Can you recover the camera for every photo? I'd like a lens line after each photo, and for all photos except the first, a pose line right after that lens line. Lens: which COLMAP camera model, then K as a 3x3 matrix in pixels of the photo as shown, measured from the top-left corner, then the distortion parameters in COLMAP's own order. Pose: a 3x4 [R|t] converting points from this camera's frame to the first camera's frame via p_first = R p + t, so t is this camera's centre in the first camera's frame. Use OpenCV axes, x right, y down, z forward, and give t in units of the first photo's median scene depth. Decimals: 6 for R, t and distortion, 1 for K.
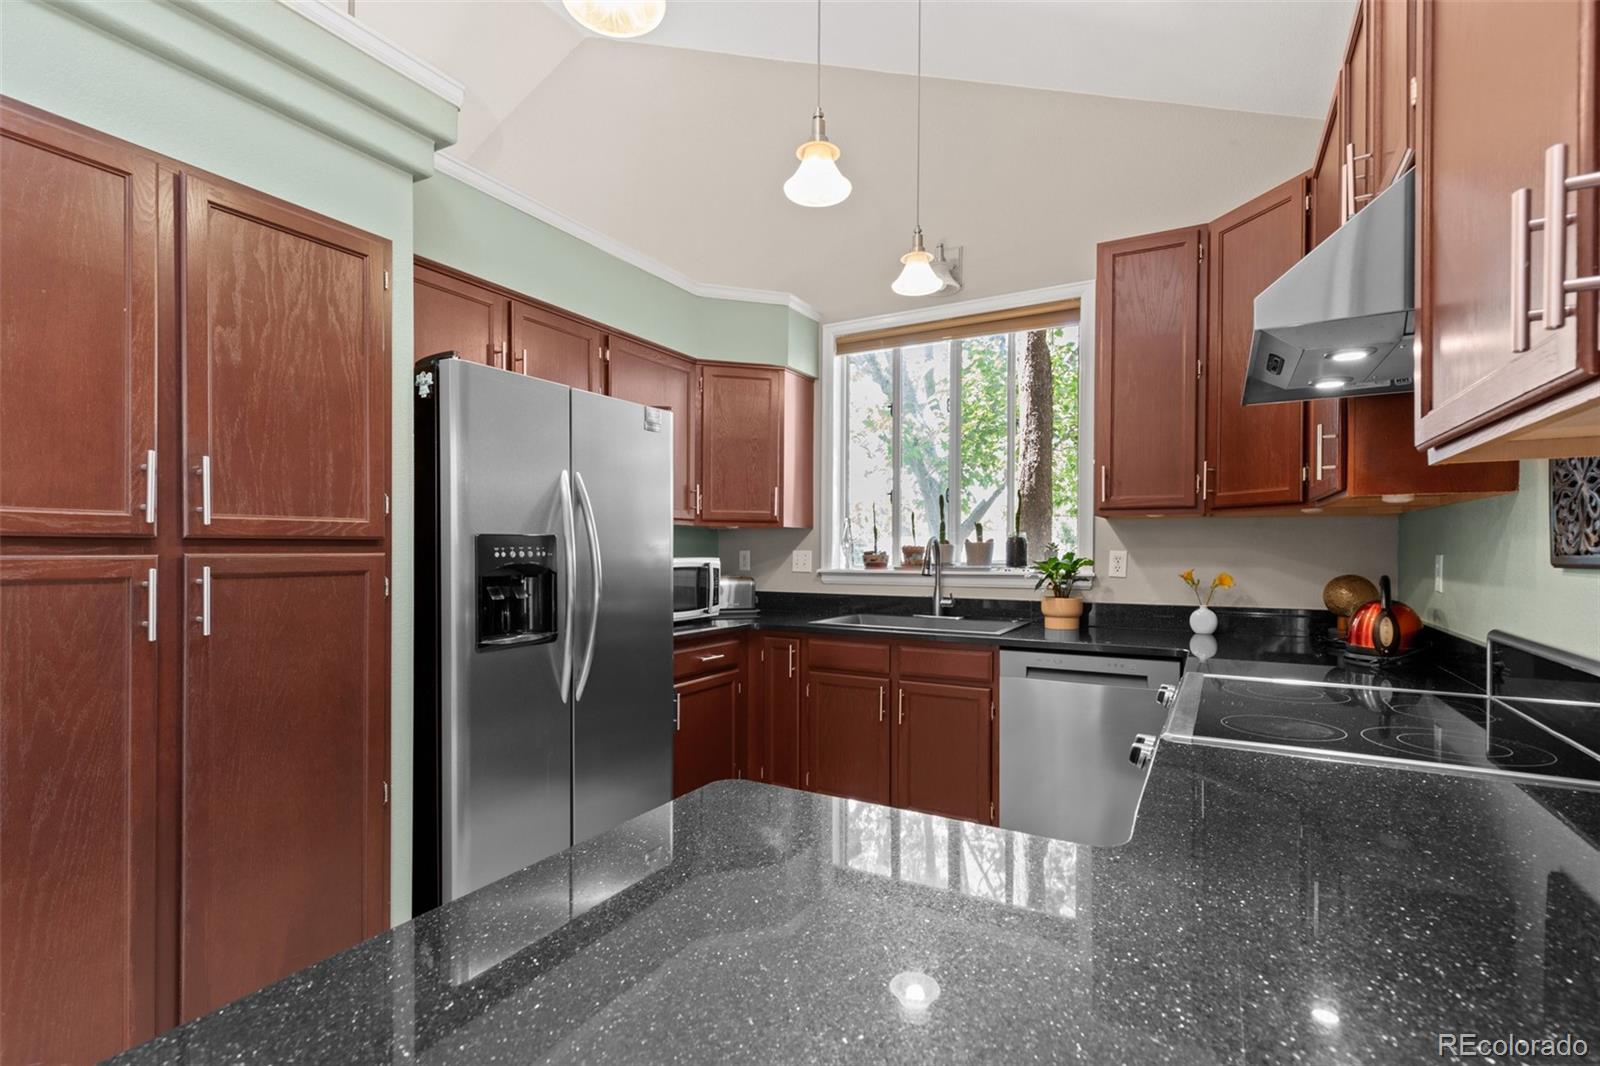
lens RADIAL K [[729.2, 0, 805.0], [0, 729.2, 546.7], [0, 0, 1]] dist [0.010404, -0.000765]
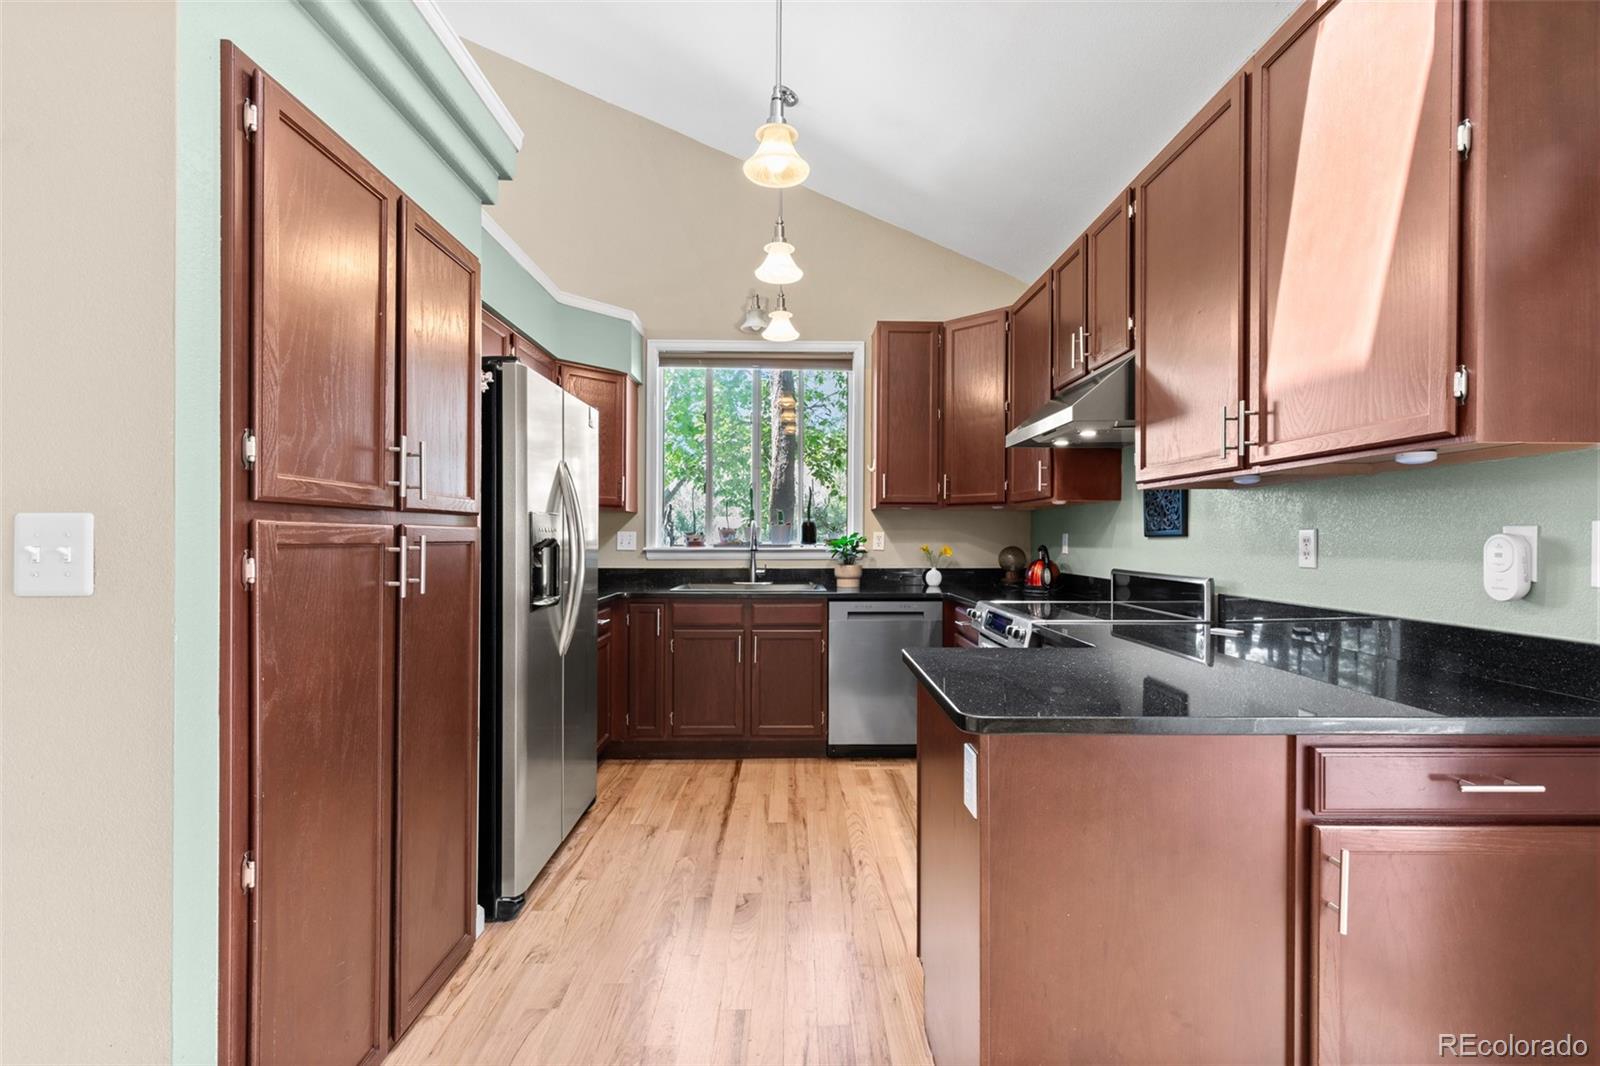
lens RADIAL K [[707.2, 0, 800.0], [0, 707.2, 533.0], [0, 0, 1]] dist [0.027814, 0.000049]
pose [[0.865866, 0.003919, 0.500261, -0.422045], [-0.003173, 0.999992, -0.002340, 0.011423], [-0.500266, 0.000439, 0.865871, -0.140894]]
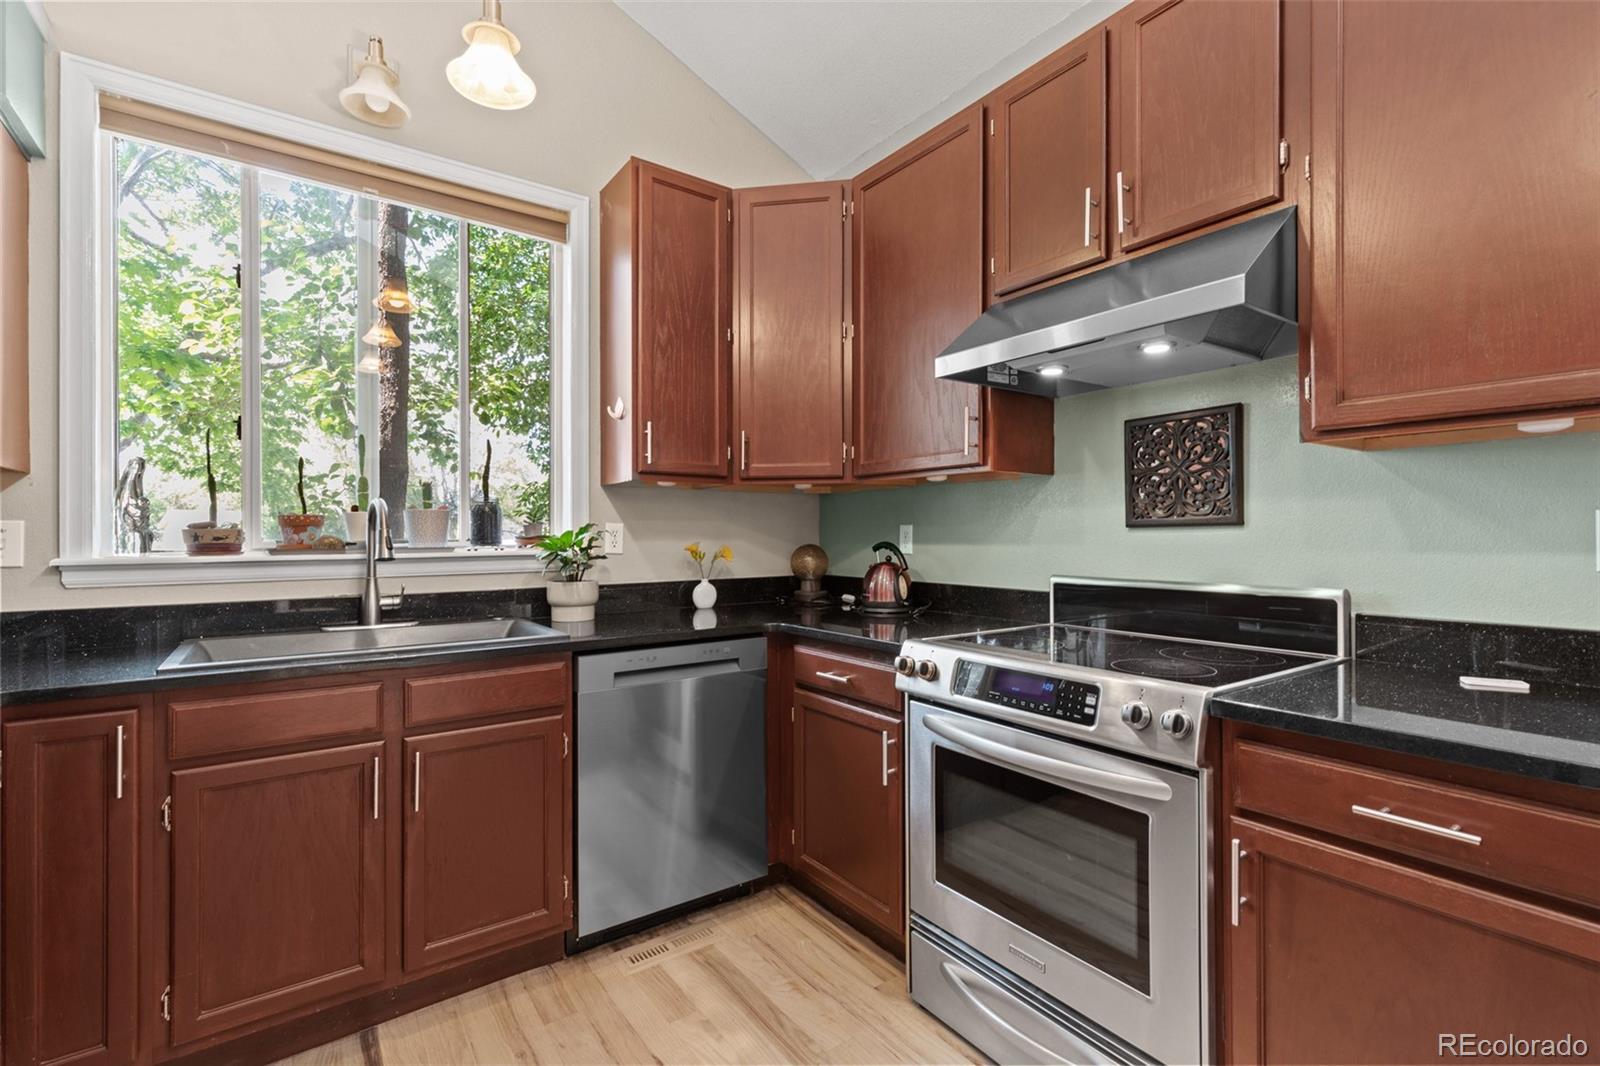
lens RADIAL K [[711.5, 0, 801.6], [0, 711.5, 535.3], [0, 0, 1]] dist [0.004859, 0.000149]
pose [[0.425151, -0.003444, 0.905116, -0.248313], [0.000449, 0.999993, 0.003594, 0.017335], [-0.905122, -0.001122, 0.425150, 0.454692]]
